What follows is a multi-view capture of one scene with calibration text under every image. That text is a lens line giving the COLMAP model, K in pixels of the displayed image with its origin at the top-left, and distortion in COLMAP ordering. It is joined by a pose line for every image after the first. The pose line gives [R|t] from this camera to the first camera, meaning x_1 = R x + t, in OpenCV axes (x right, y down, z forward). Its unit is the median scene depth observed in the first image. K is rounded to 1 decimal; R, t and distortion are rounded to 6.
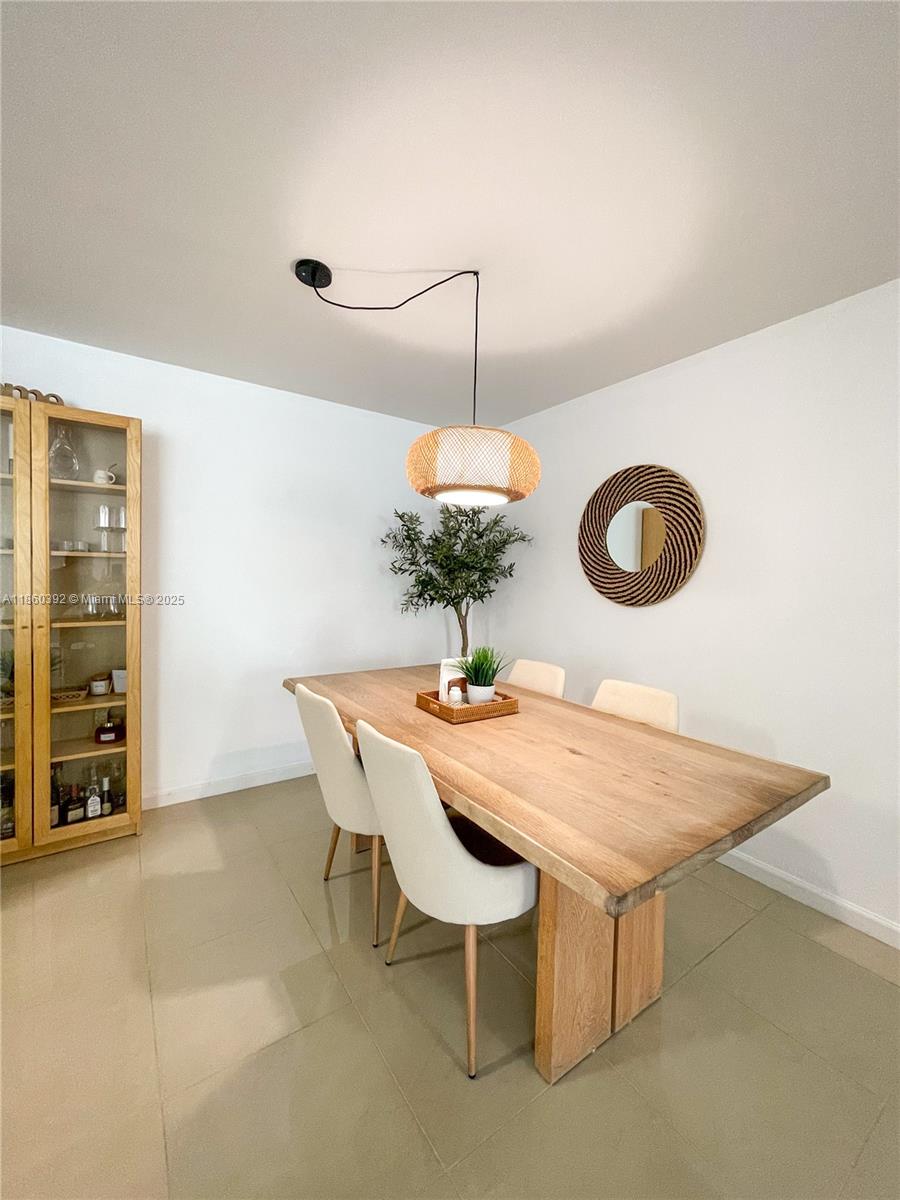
lens RADIAL K [[479.7, 0, 445.2], [0, 479.7, 594.9], [0, 0, 1]] dist [-0.001568, 0.000015]
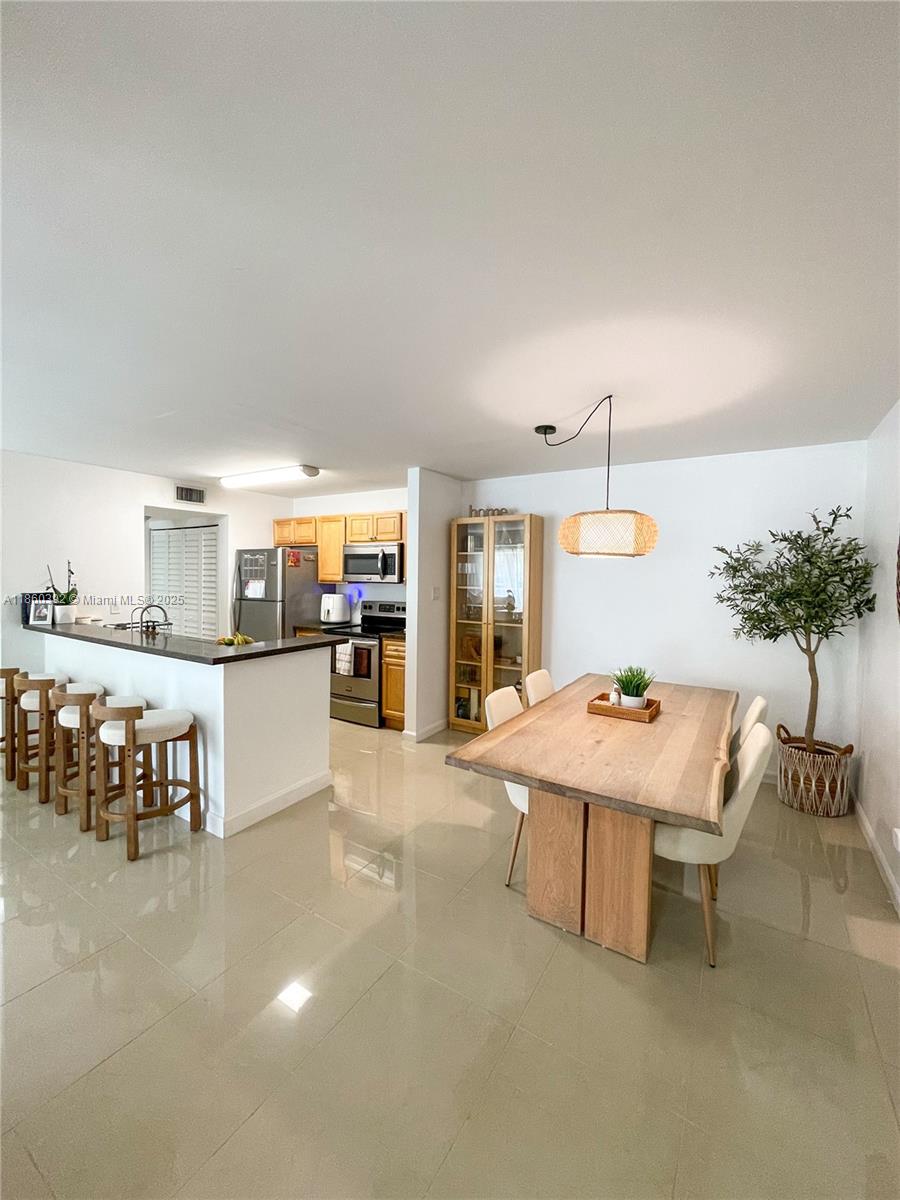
lens RADIAL K [[479.7, 0, 445.2], [0, 479.7, 594.9], [0, 0, 1]] dist [-0.001568, 0.000015]
pose [[0.379349, 0.022526, -0.924979, 1.205705], [-0.038713, 0.999215, 0.008457, -0.082915], [0.924444, 0.032600, 0.379923, 0.036286]]
